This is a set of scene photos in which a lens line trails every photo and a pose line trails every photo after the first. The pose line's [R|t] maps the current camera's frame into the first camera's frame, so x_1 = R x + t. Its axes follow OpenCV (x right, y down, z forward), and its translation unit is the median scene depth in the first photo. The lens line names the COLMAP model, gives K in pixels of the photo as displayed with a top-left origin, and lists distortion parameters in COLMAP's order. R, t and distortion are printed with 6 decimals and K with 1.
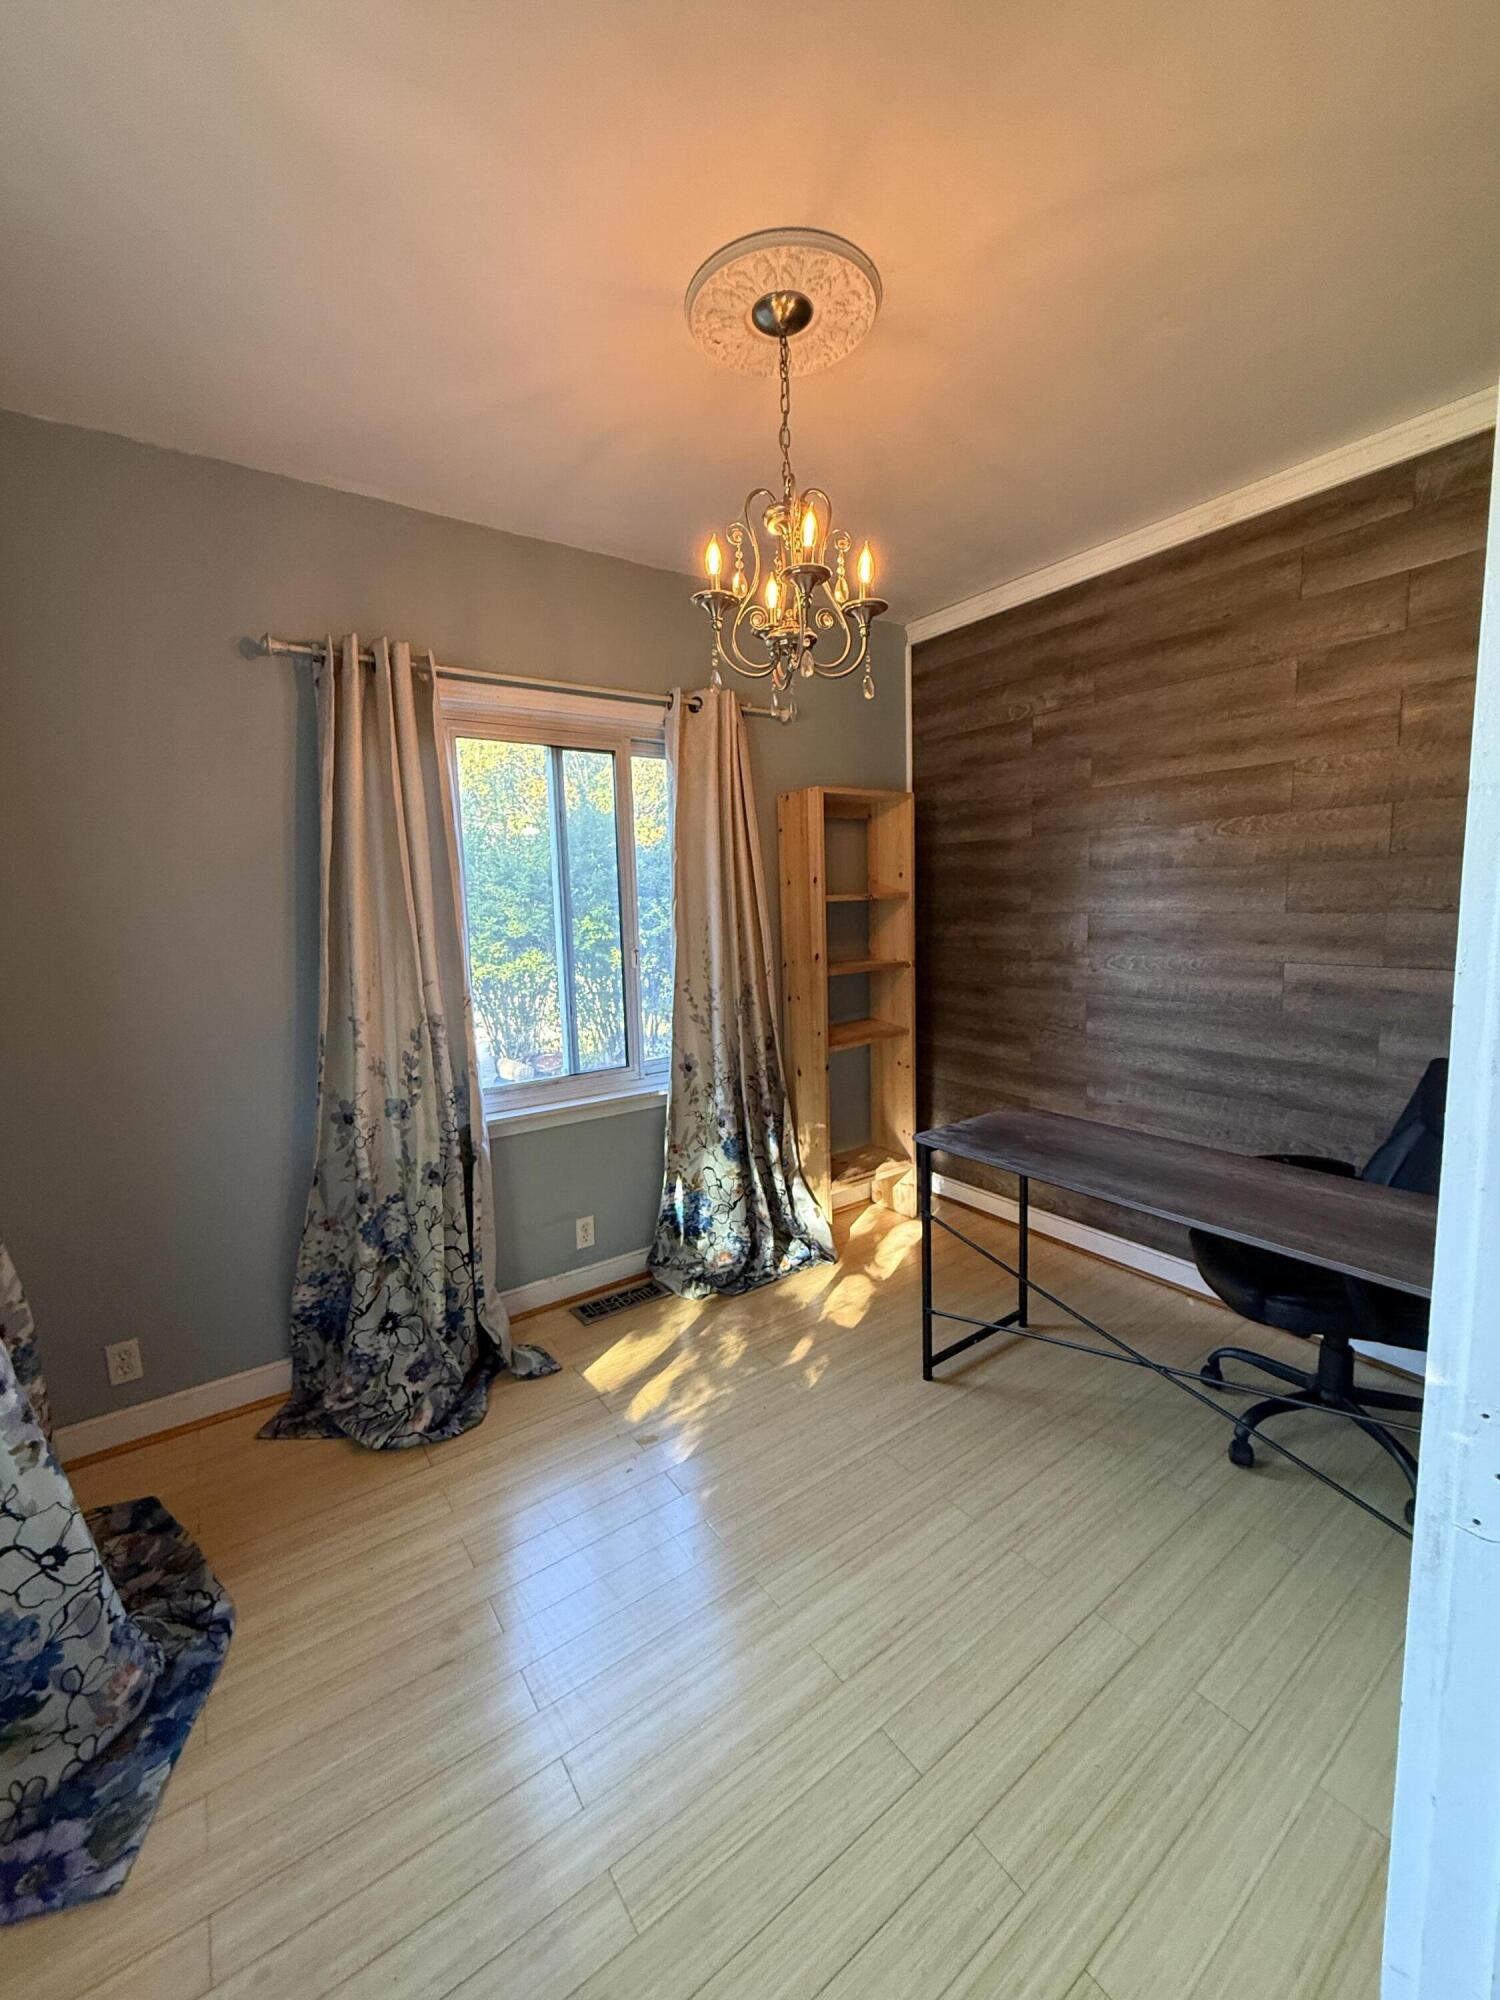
lens RADIAL K [[795.7, 0, 749.0], [0, 795.7, 993.1], [0, 0, 1]] dist [-0.001304, 0.000376]
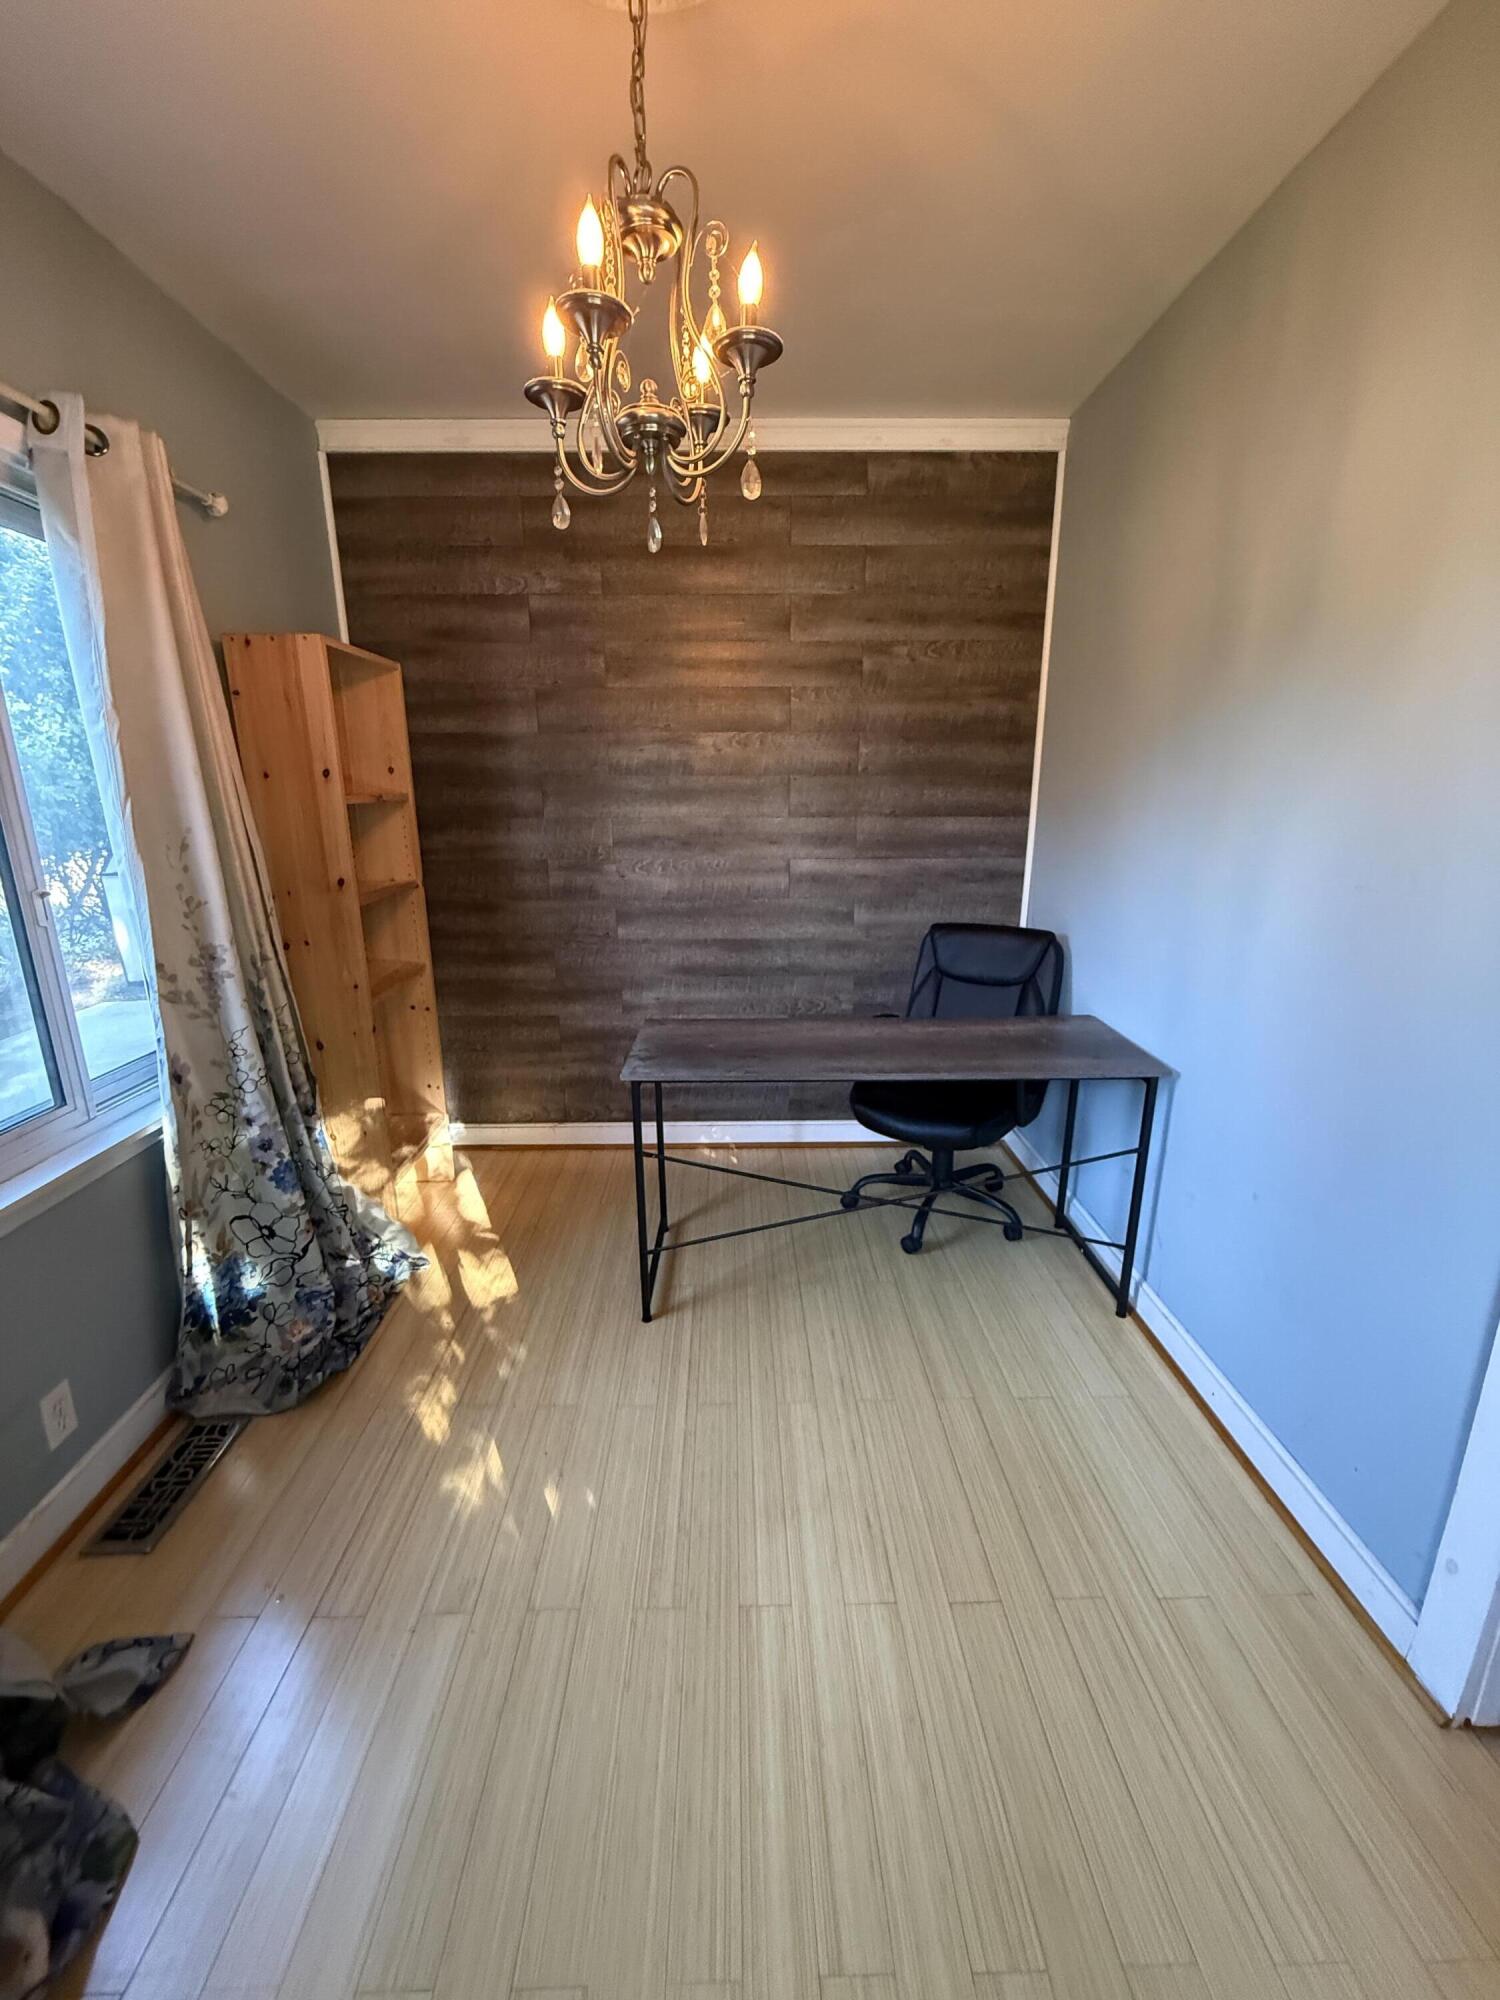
lens RADIAL K [[795.7, 0, 749.0], [0, 795.7, 993.1], [0, 0, 1]] dist [-0.001304, 0.000376]
pose [[0.561164, -0.182500, 0.807334, -0.322707], [0.087746, 0.983010, 0.161222, -0.032095], [-0.823040, -0.019632, 0.567644, 0.296324]]
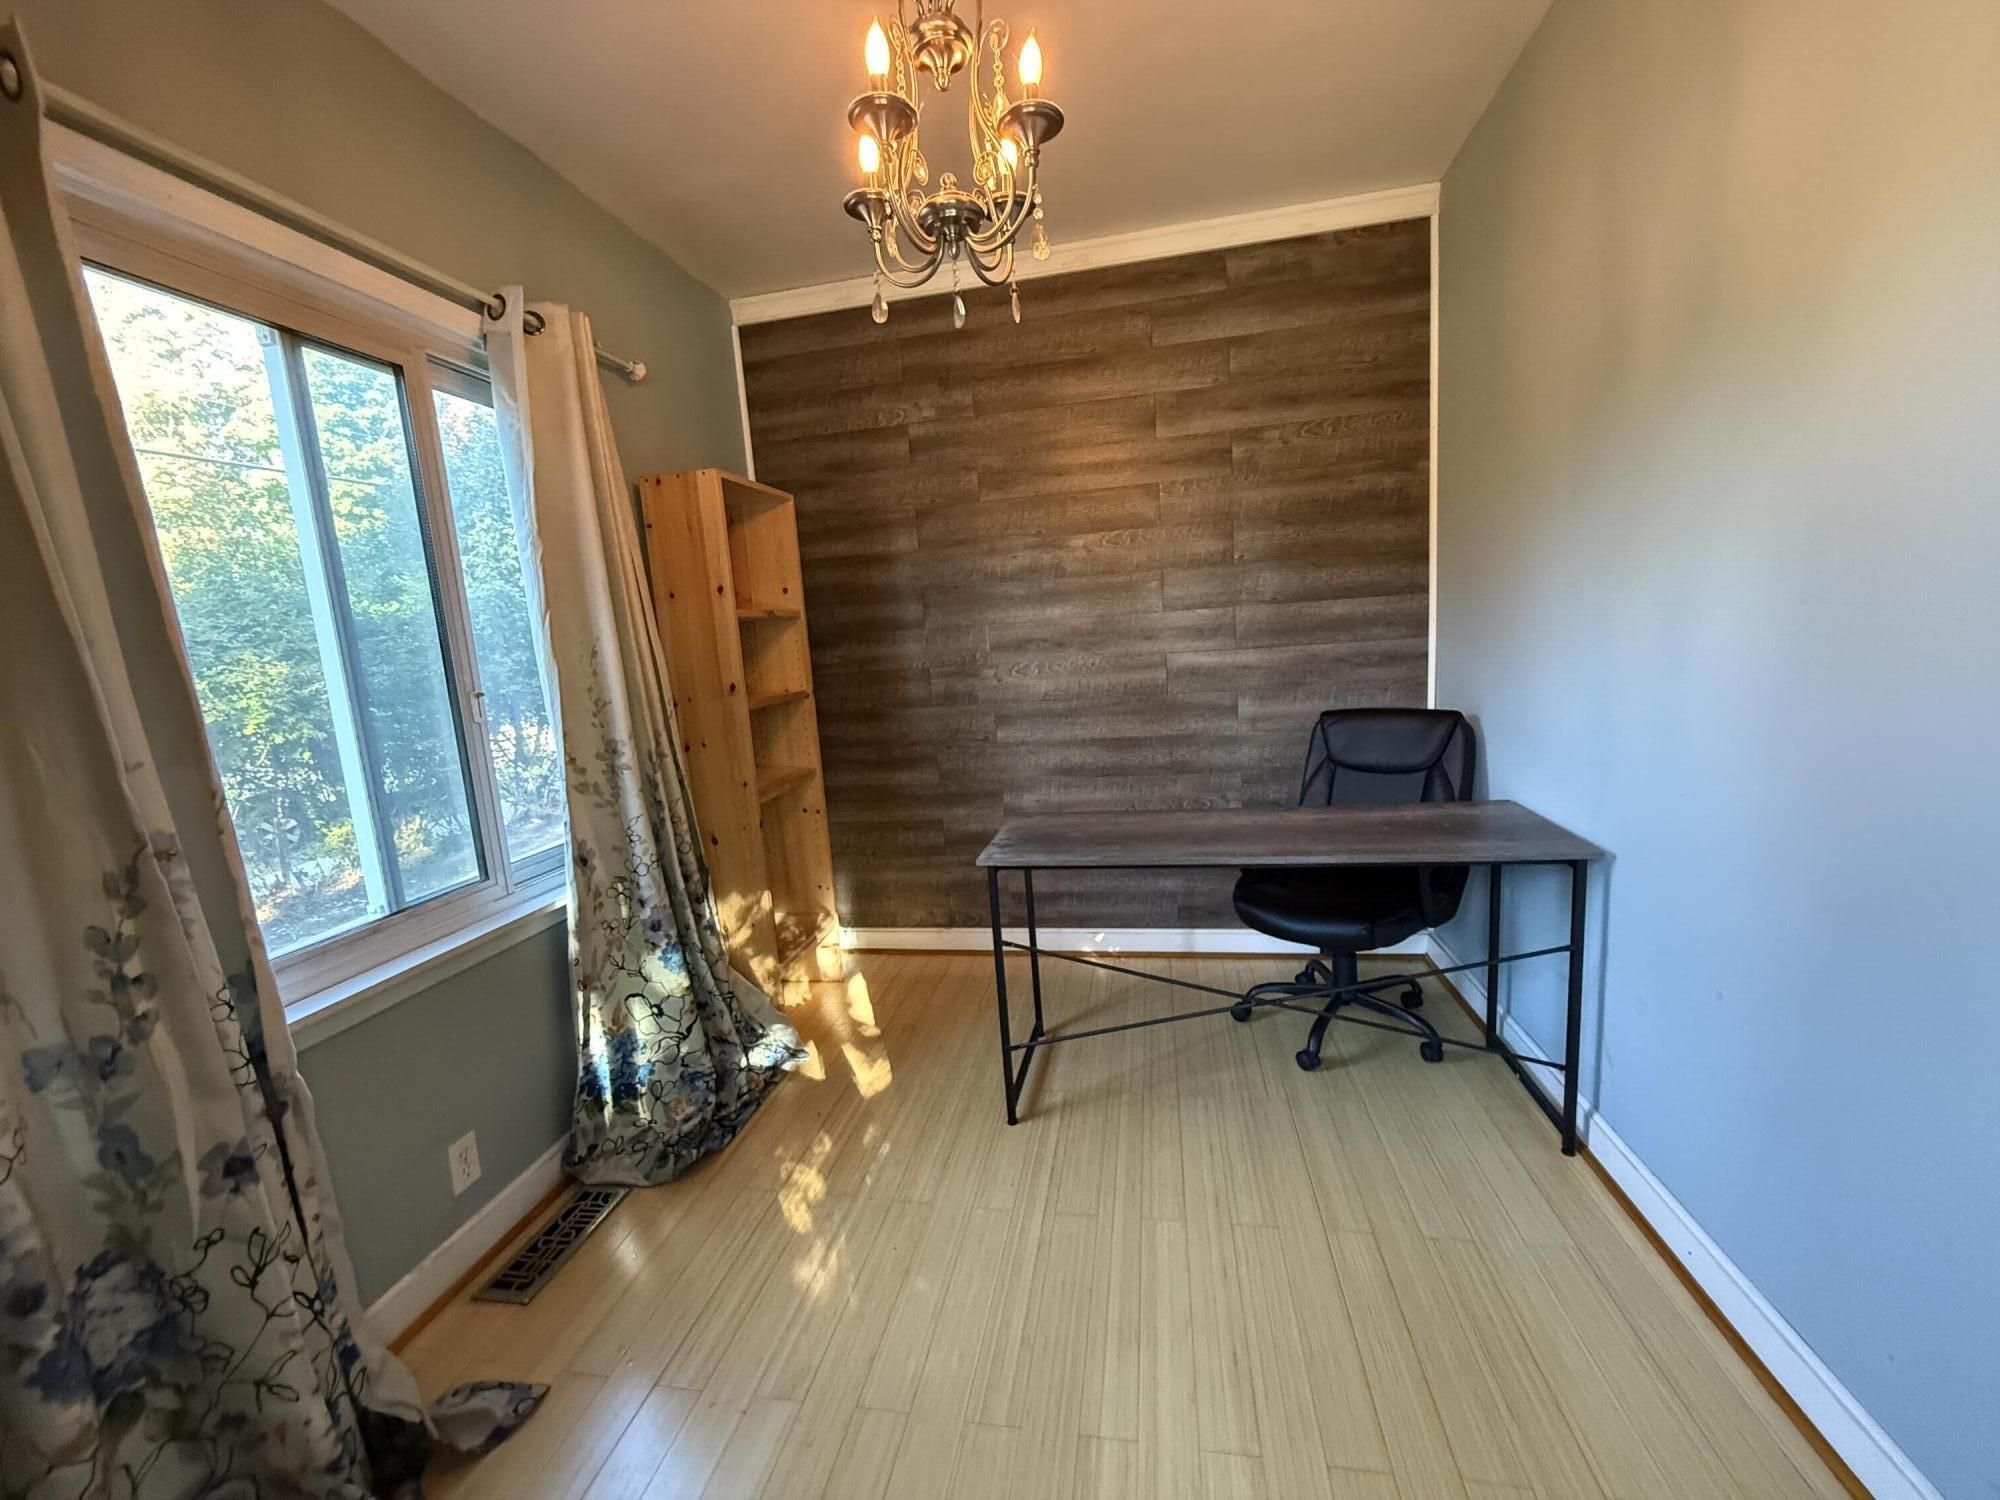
lens RADIAL K [[795.7, 0, 1008.4], [0, 795.7, 749.3], [0, 0, 1]] dist [-0.001304, 0.000376]
pose [[0.714177, -0.123817, 0.688927, -0.282749], [0.132857, 0.990317, 0.040257, 0.020576], [-0.687241, 0.062778, 0.723712, 0.256848]]
